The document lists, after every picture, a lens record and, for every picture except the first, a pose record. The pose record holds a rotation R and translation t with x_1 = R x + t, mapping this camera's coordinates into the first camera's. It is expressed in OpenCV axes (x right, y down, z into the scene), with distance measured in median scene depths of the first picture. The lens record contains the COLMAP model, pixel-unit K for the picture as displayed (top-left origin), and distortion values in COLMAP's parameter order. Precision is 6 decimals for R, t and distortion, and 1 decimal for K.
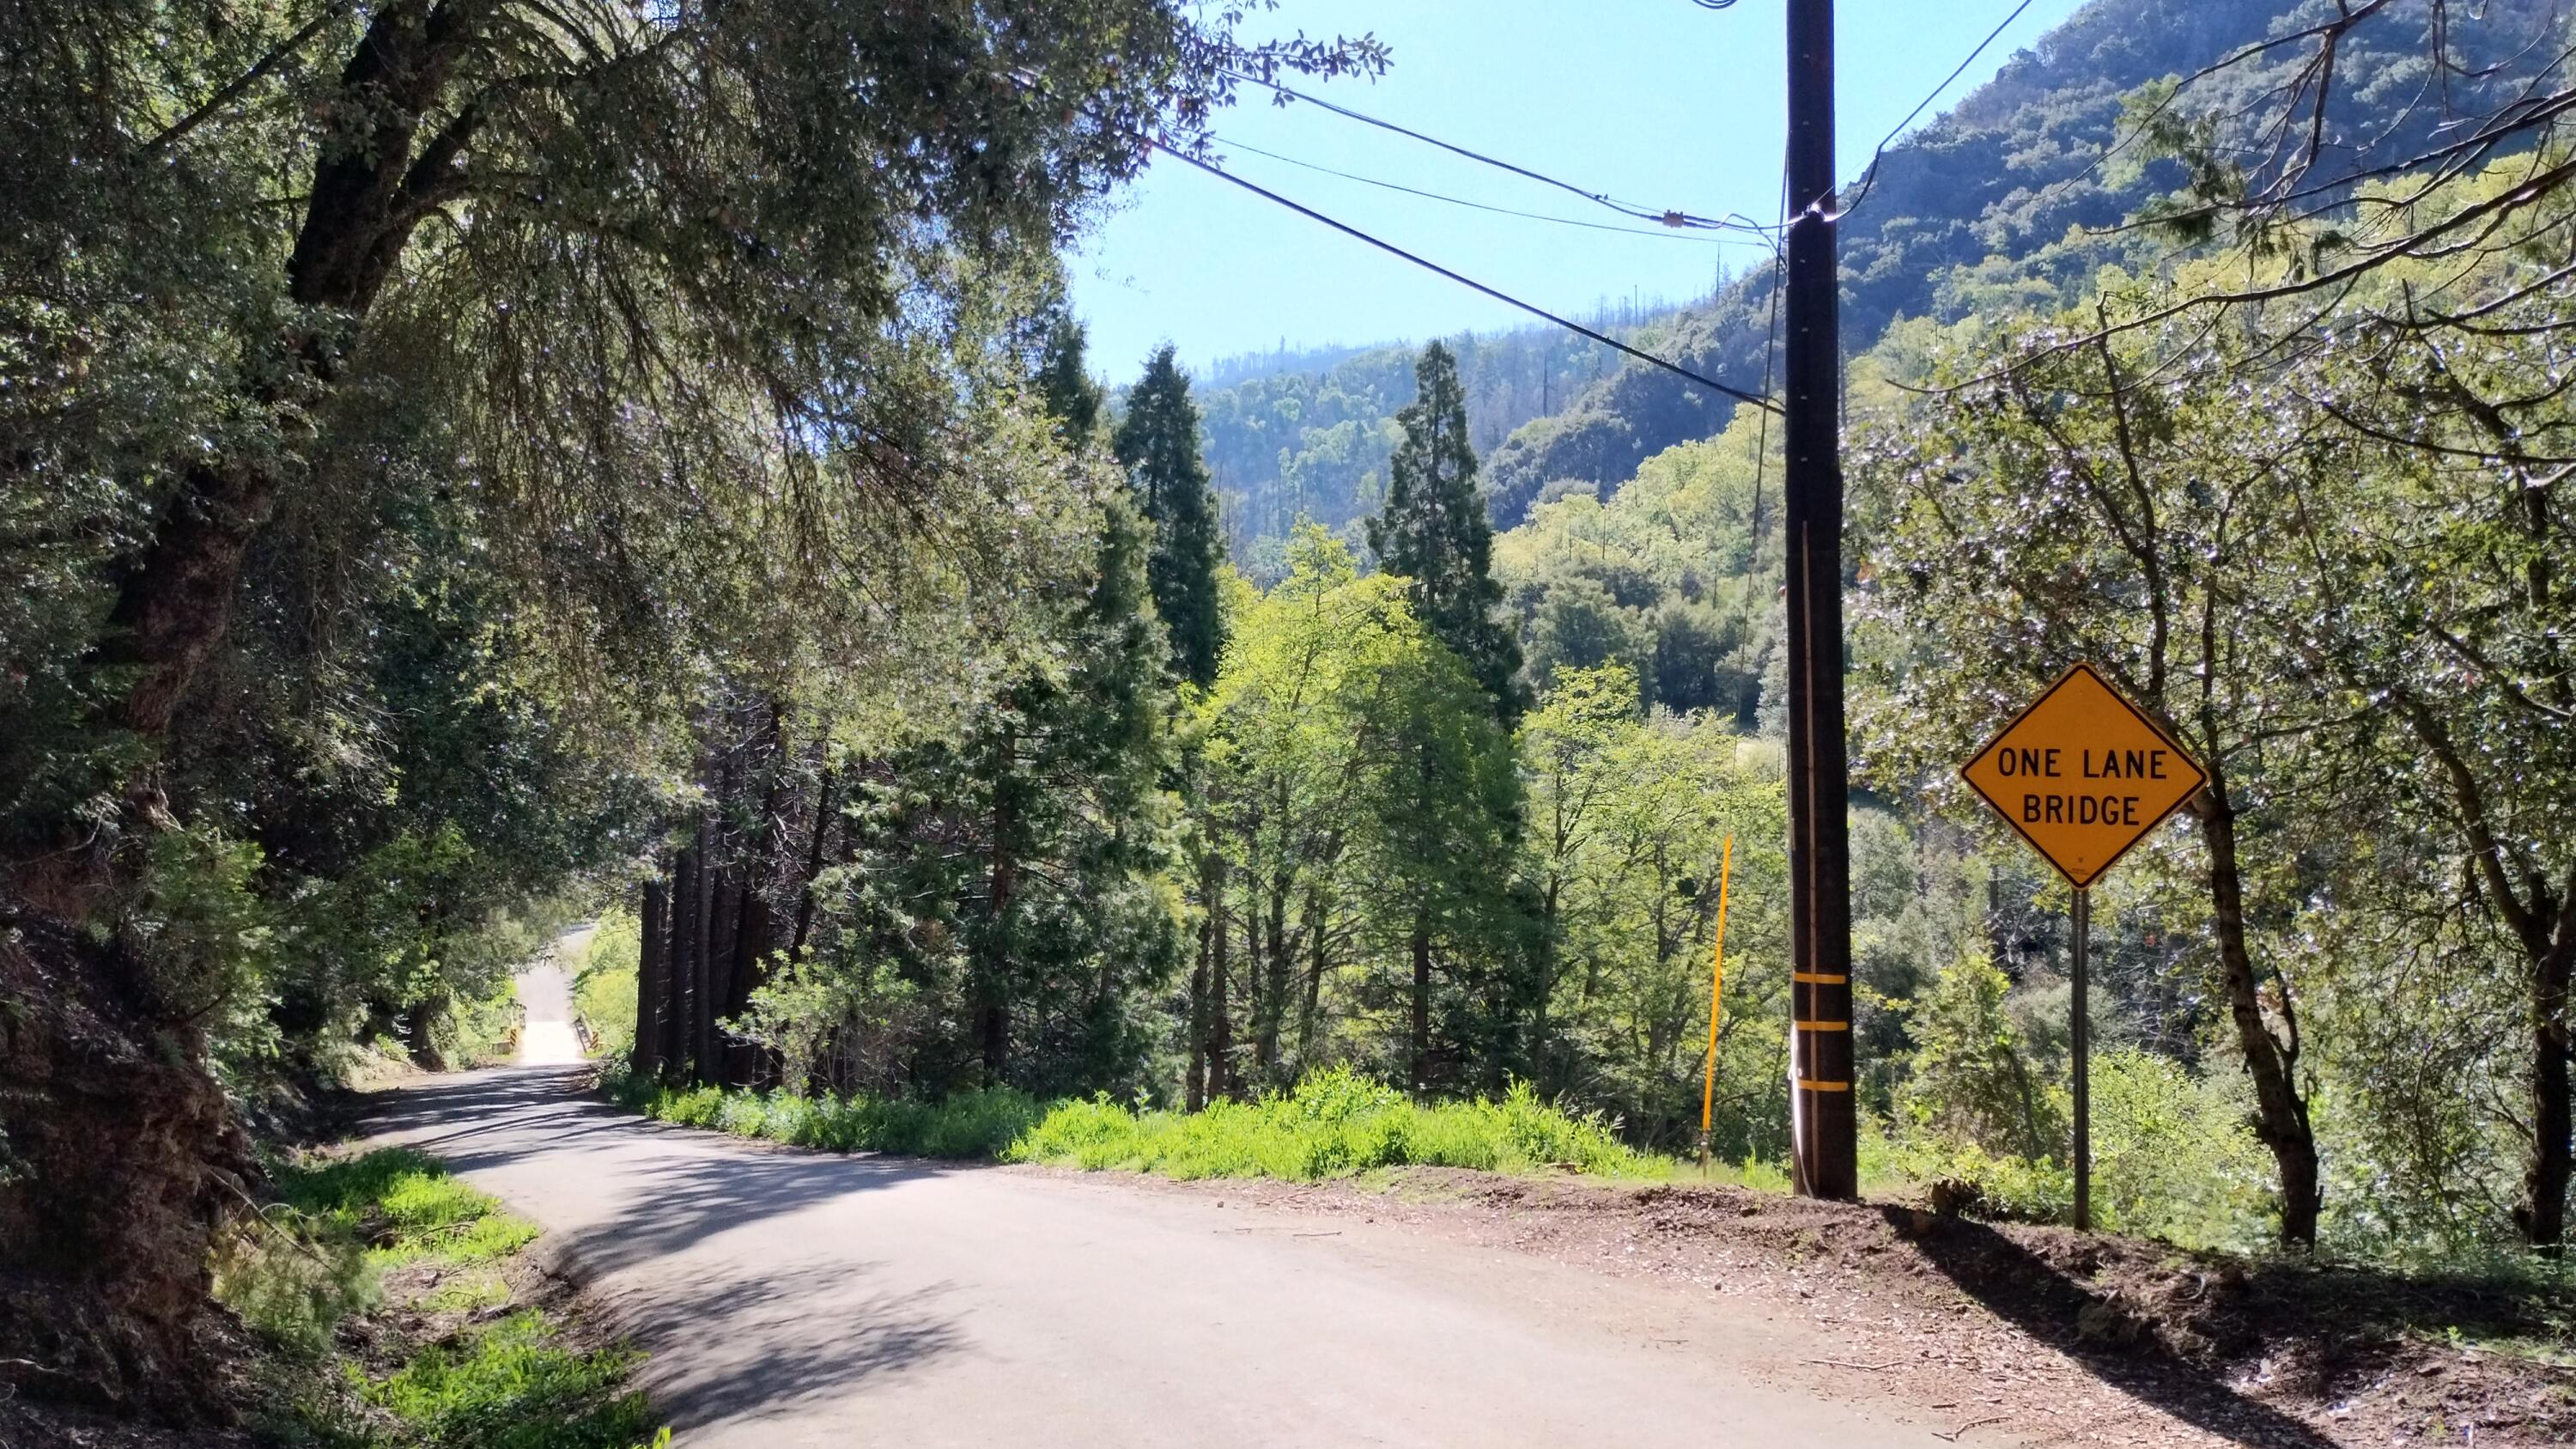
lens RADIAL K [[1919.7, 0, 1293.6], [0, 1919.7, 725.7], [0, 0, 1]] dist [0.071792, -0.089566]
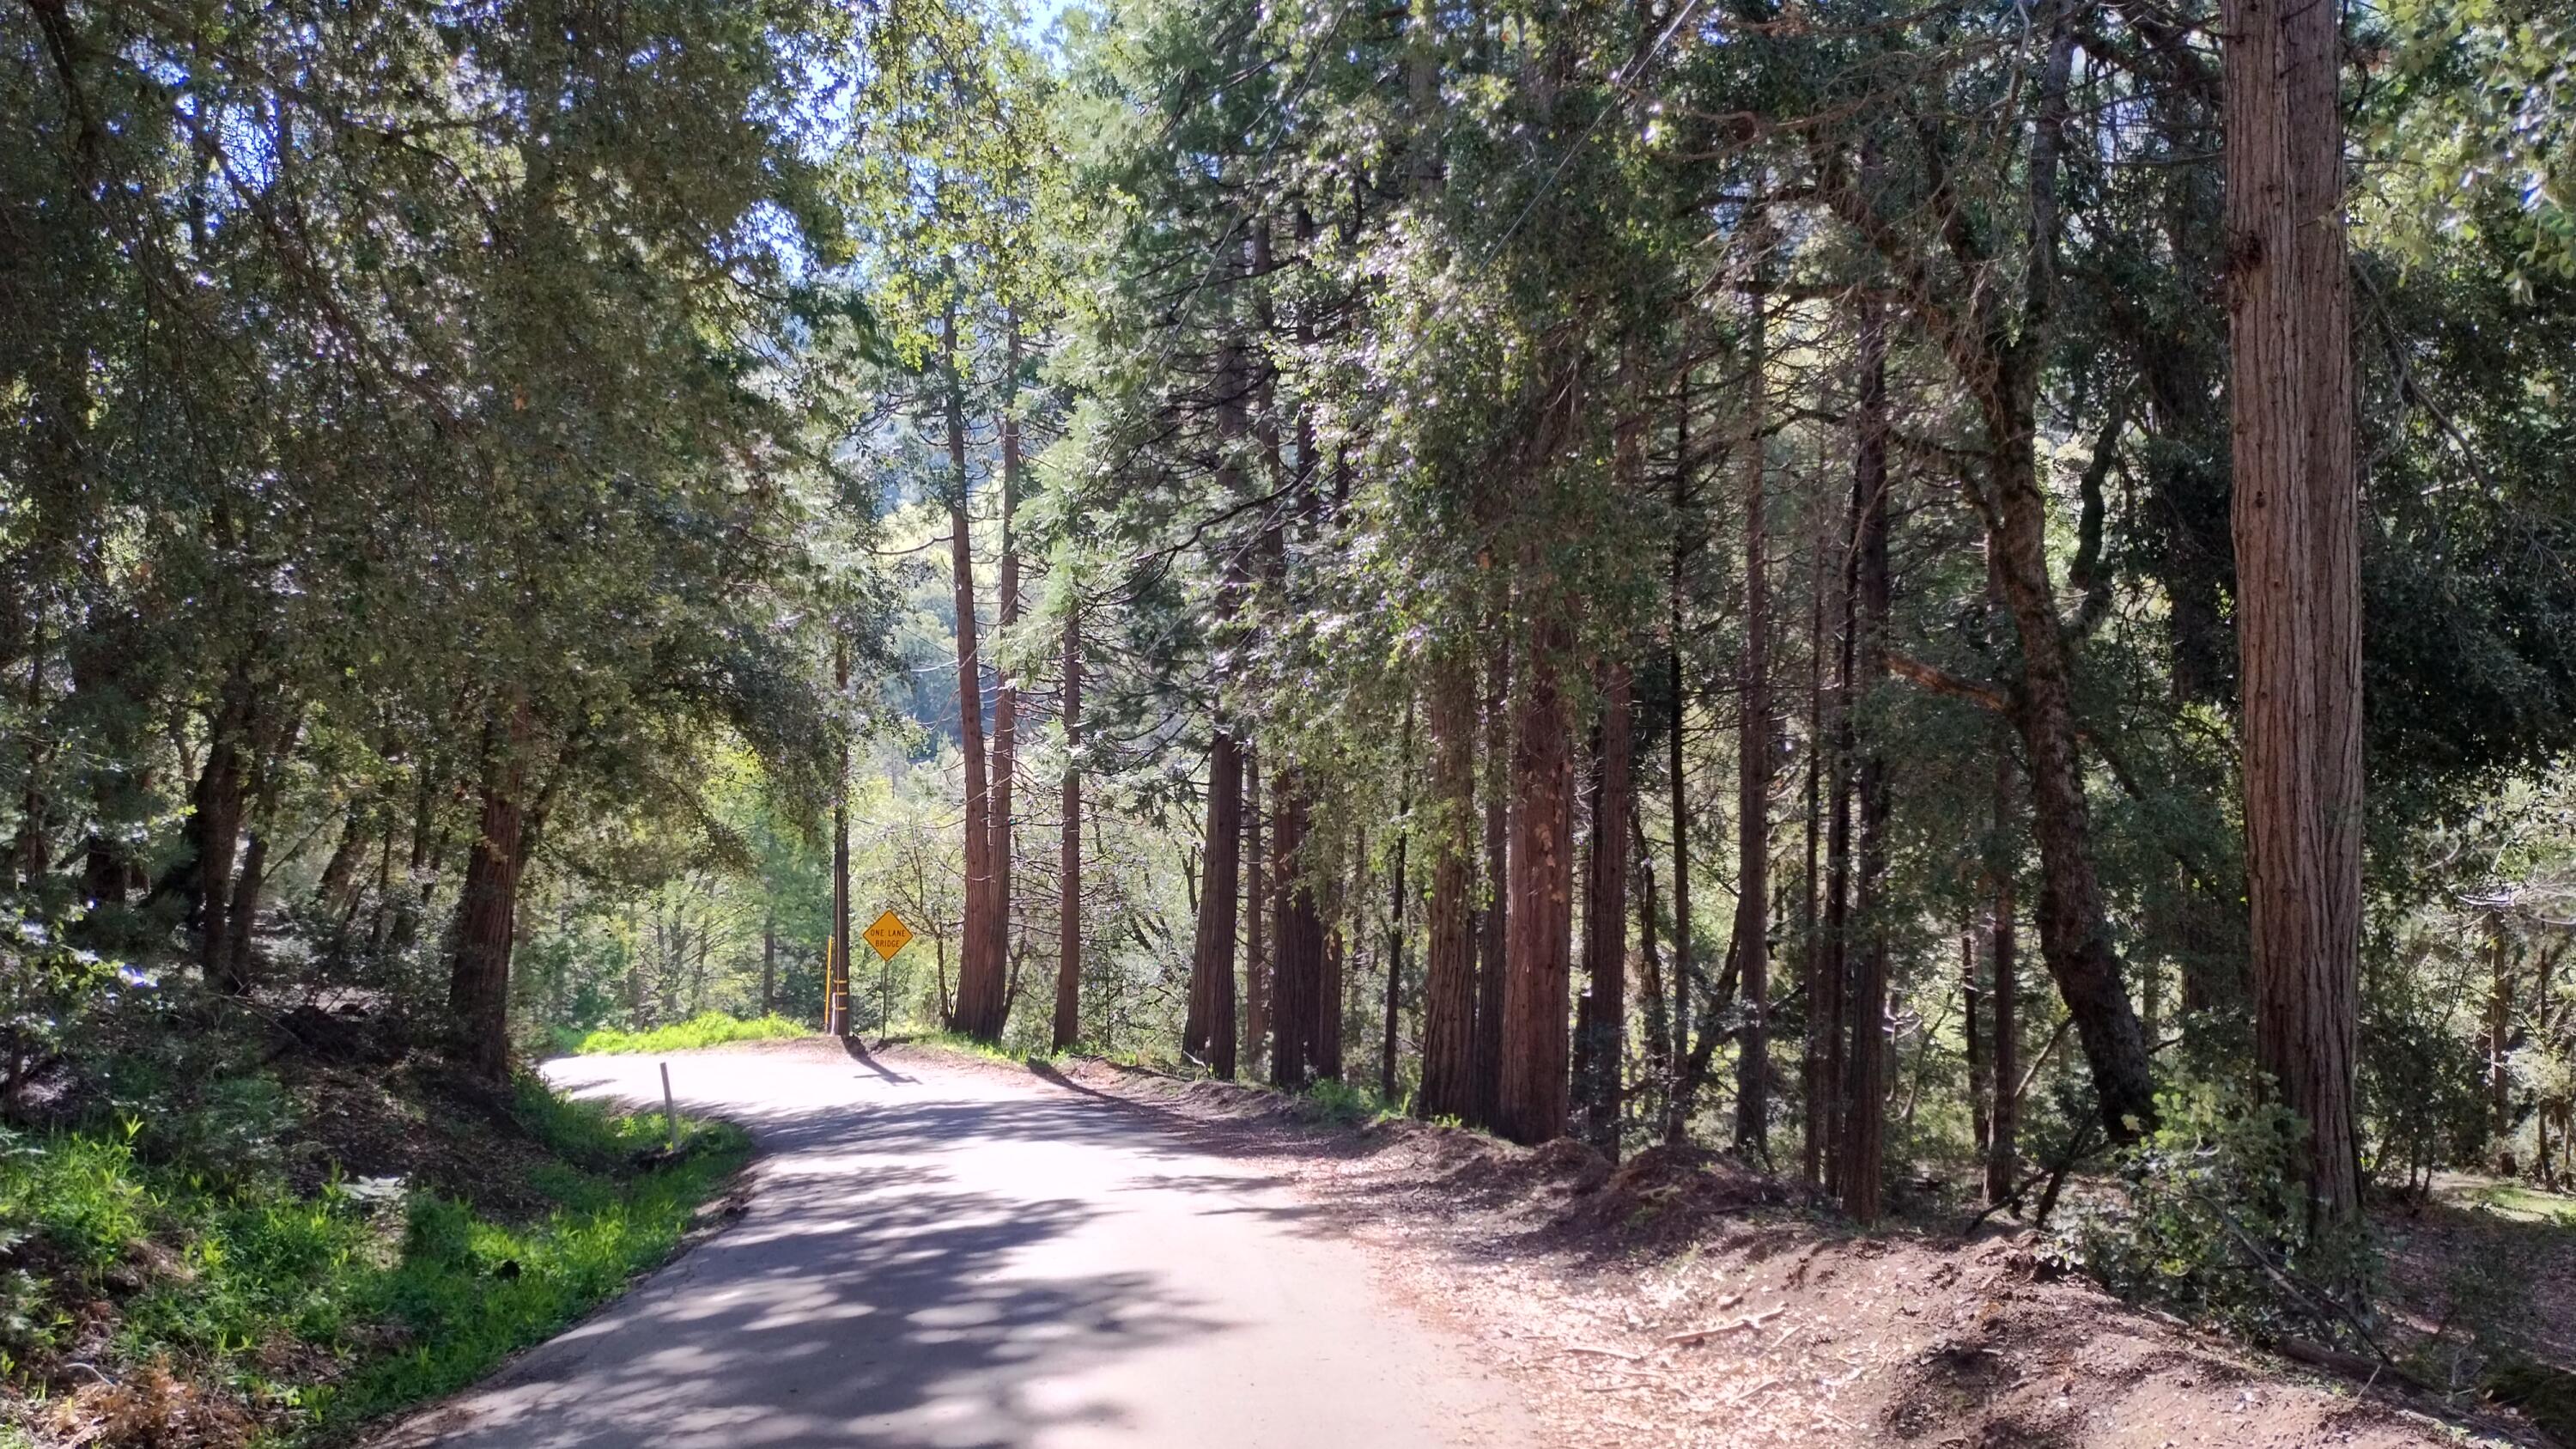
lens RADIAL K [[1919.7, 0, 1293.6], [0, 1919.7, 725.7], [0, 0, 1]] dist [0.071792, -0.089566]
pose [[0.951900, -0.005421, 0.306362, -0.012297], [-0.005109, 0.999424, 0.033558, -0.134882], [-0.306367, -0.033509, 0.951323, -0.772386]]
